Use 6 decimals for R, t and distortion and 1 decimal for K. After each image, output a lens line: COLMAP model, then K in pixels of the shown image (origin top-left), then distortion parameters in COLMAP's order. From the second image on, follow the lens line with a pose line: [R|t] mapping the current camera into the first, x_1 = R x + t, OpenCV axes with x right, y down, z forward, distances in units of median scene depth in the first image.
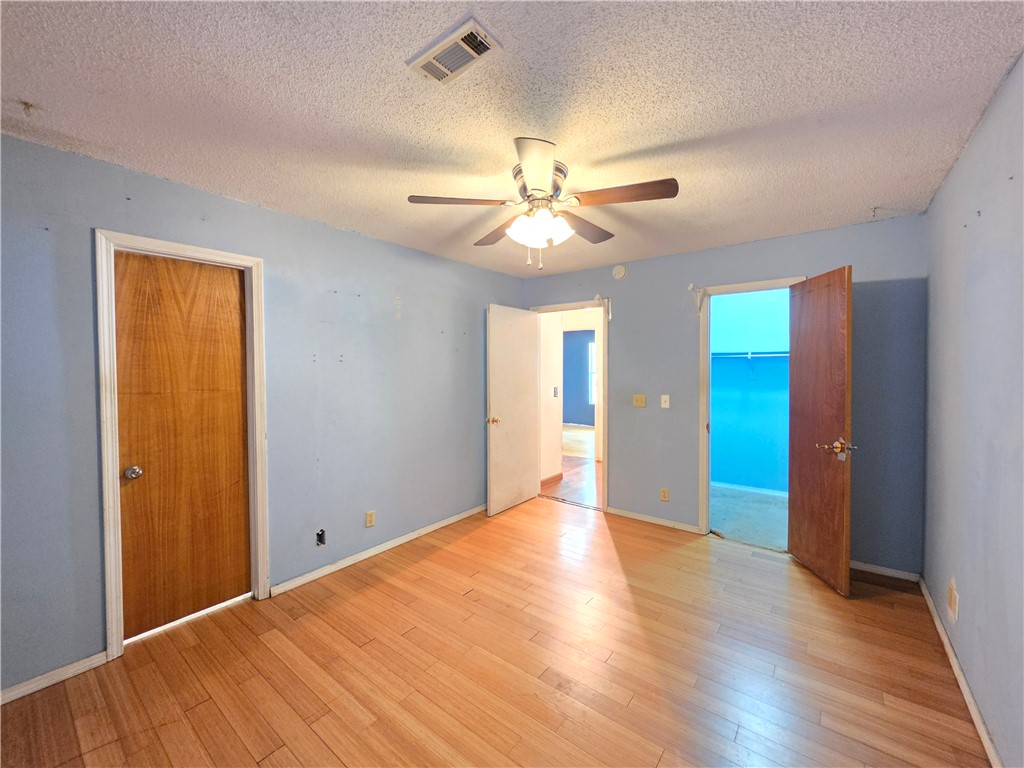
lens RADIAL K [[412.8, 0, 511.1], [0, 412.8, 380.3], [0, 0, 1]] dist [-0.002902, -0.000372]
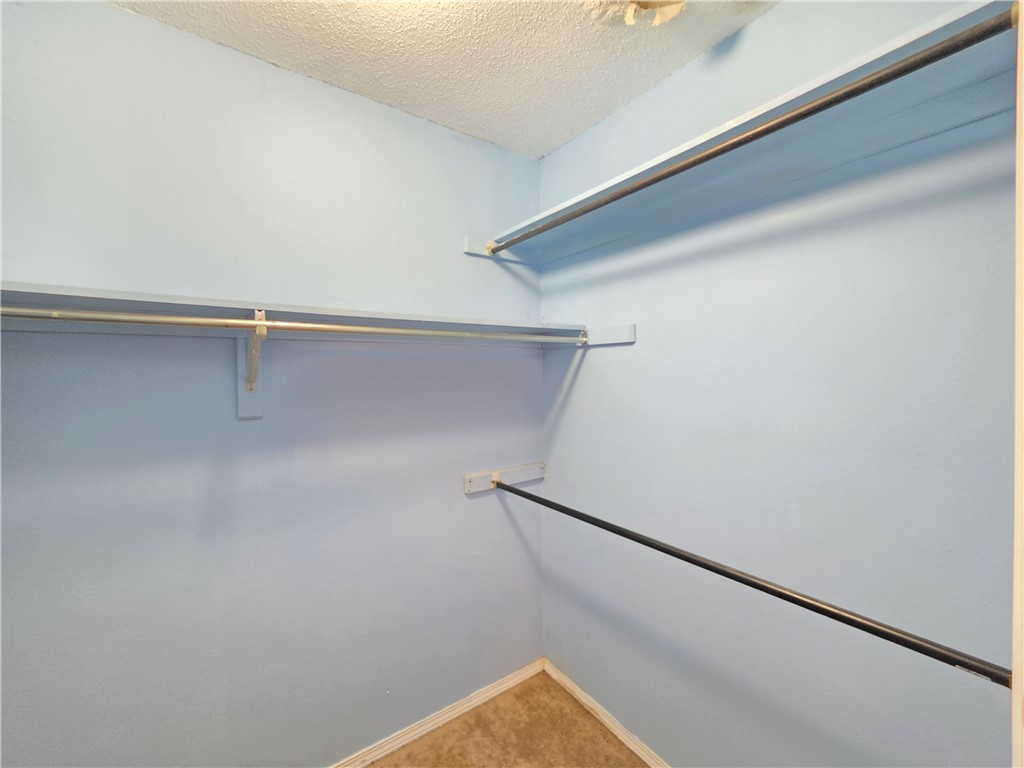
lens RADIAL K [[412.8, 0, 510.0], [0, 412.8, 379.2], [0, 0, 1]] dist [-0.002902, -0.000372]
pose [[0.278062, -0.007994, 0.960530, 0.387252], [0.025062, 0.999685, 0.001065, -0.023596], [-0.960236, 0.023777, 0.278175, 0.794191]]
